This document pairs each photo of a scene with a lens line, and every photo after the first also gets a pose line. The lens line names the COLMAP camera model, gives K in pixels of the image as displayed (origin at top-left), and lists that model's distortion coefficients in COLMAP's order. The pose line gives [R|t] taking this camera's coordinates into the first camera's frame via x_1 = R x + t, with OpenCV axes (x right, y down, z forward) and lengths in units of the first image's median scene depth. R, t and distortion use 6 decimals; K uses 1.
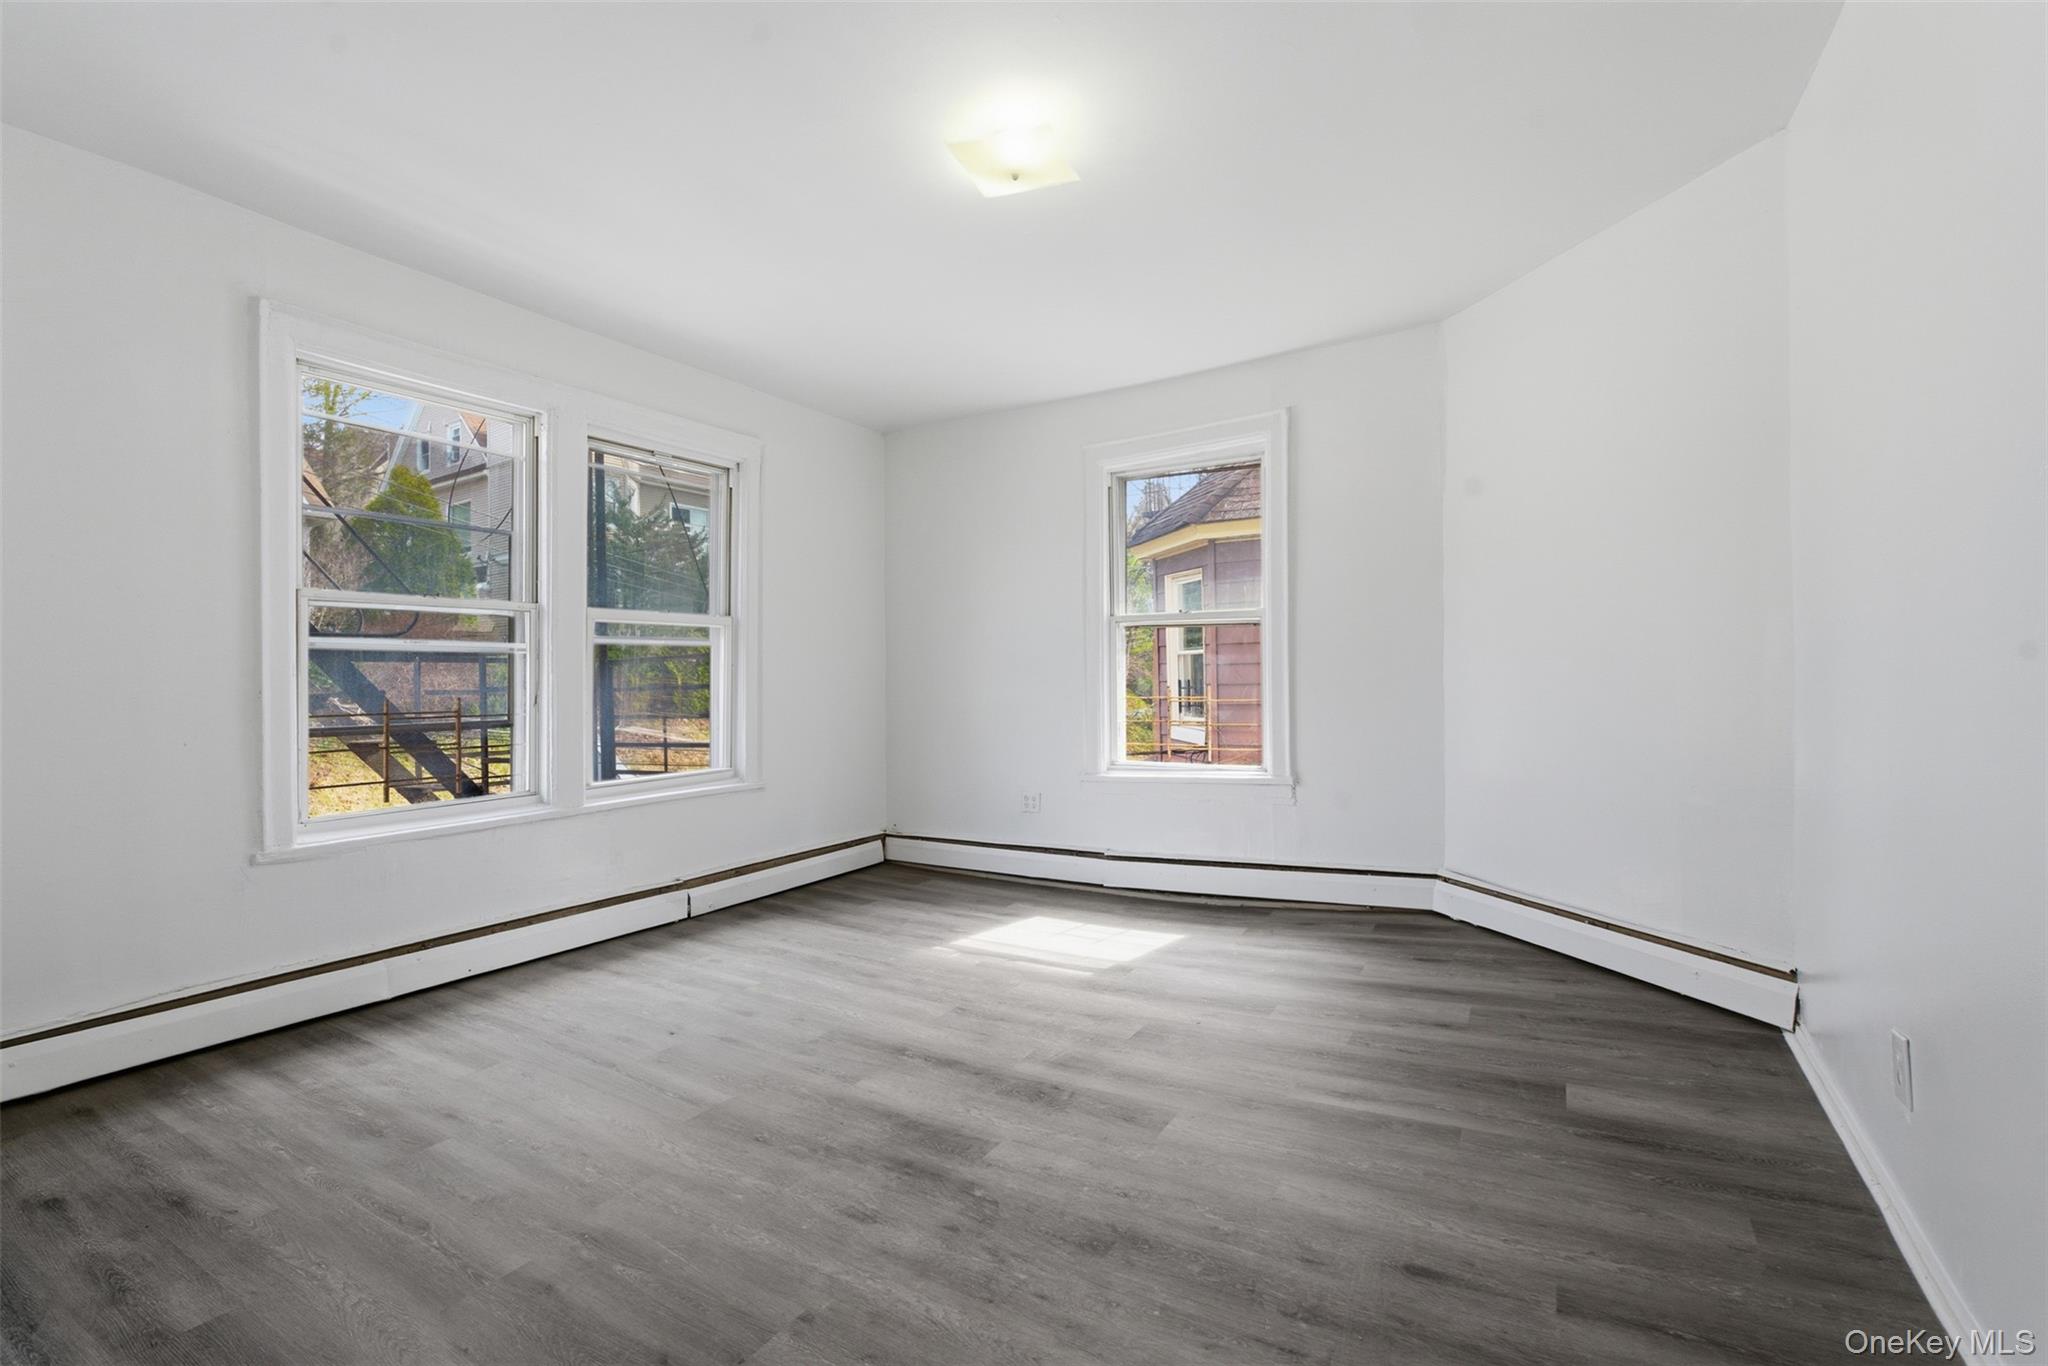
lens RADIAL K [[920.7, 0, 1021.3], [0, 920.7, 671.2], [0, 0, 1]] dist [-0.007677, 0.001882]
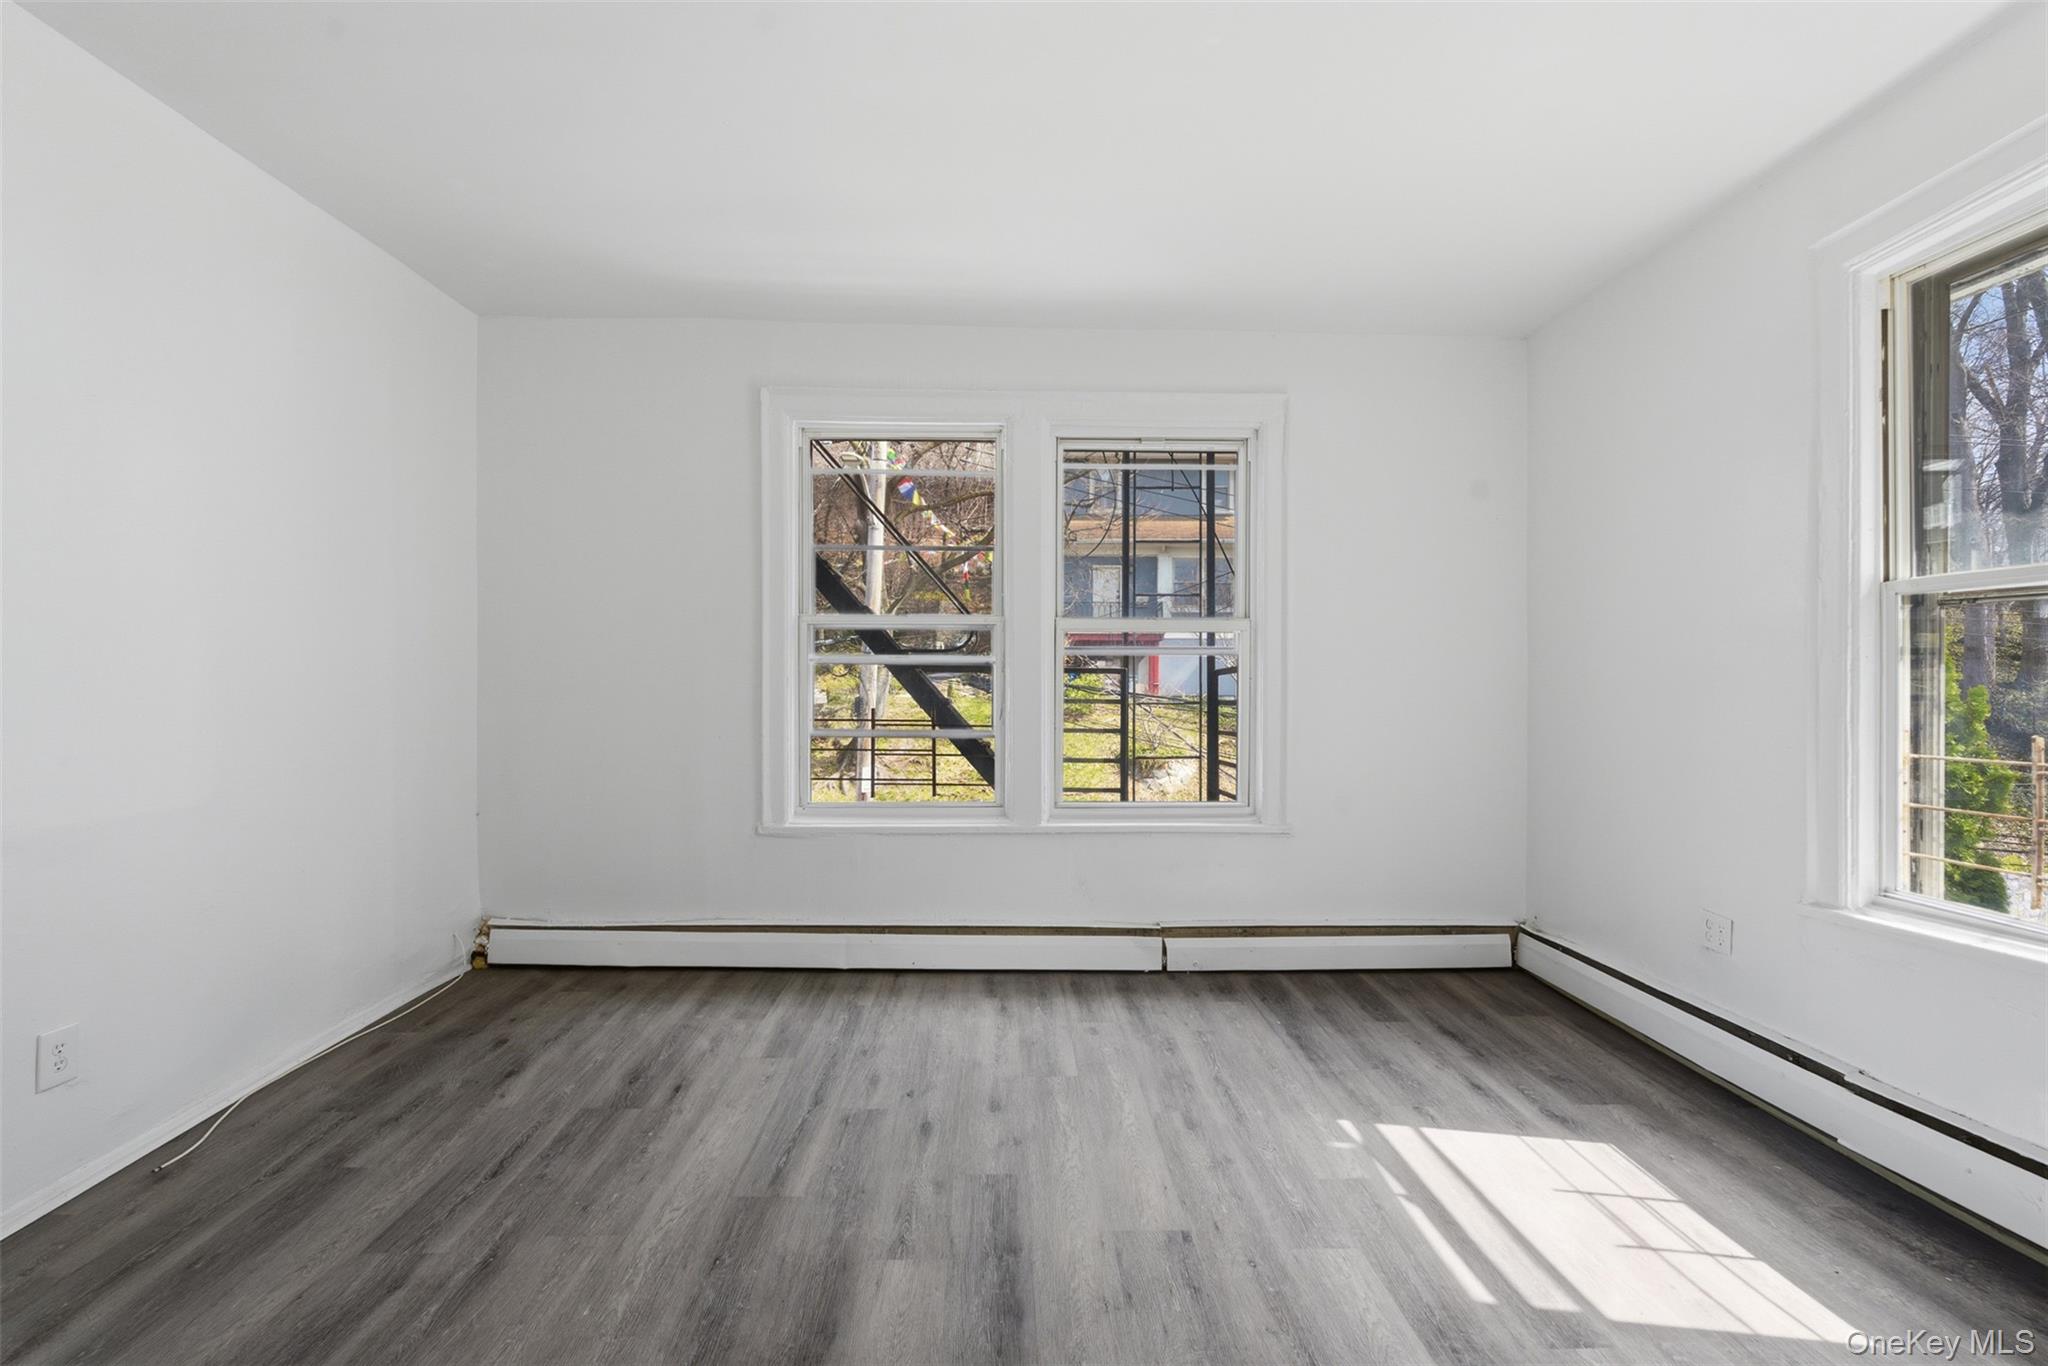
lens RADIAL K [[920.7, 0, 1019.1], [0, 920.7, 678.1], [0, 0, 1]] dist [-0.007677, 0.001882]
pose [[0.532503, 0.007223, -0.846397, 0.385572], [-0.008802, 0.999957, 0.002996, -0.011186], [0.846382, 0.005855, 0.532544, 0.554702]]
